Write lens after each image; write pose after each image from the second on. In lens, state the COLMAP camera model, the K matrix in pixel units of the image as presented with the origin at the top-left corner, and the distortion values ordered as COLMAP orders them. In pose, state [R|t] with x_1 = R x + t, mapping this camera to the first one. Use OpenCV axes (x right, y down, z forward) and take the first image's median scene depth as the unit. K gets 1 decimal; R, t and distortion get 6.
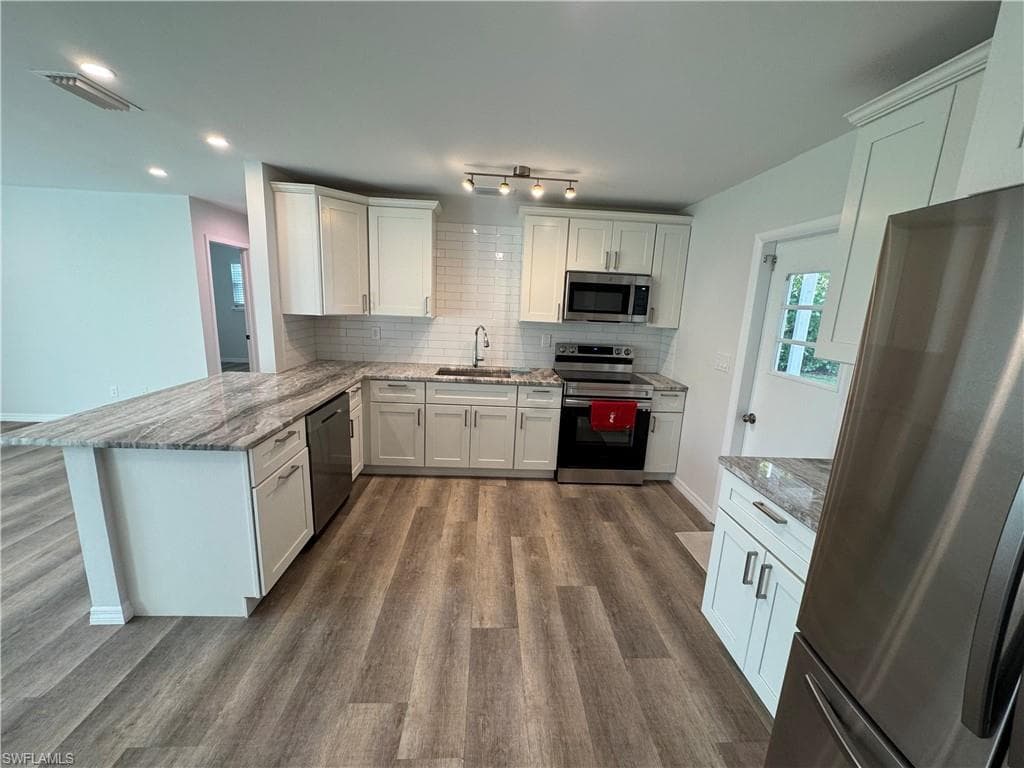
lens RADIAL K [[409.2, 0, 512.0], [0, 409.2, 384.0], [0, 0, 1]] dist [-0.000109, 0.000011]
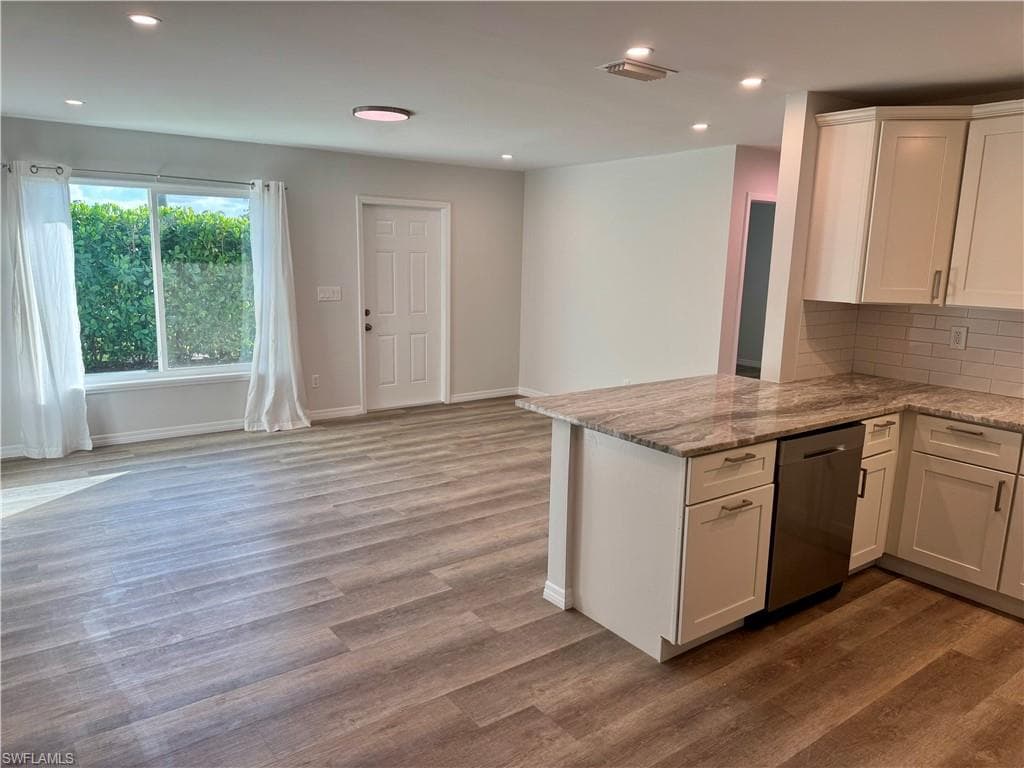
lens RADIAL K [[724.2, 0, 510.2], [0, 724.2, 387.4], [0, 0, 1]] dist [0.005270, 0.000537]
pose [[0.554920, 0.123584, -0.822673, 0.283664], [-0.166451, 0.985401, 0.035752, 0.020286], [0.815082, 0.117095, 0.567389, -0.123301]]
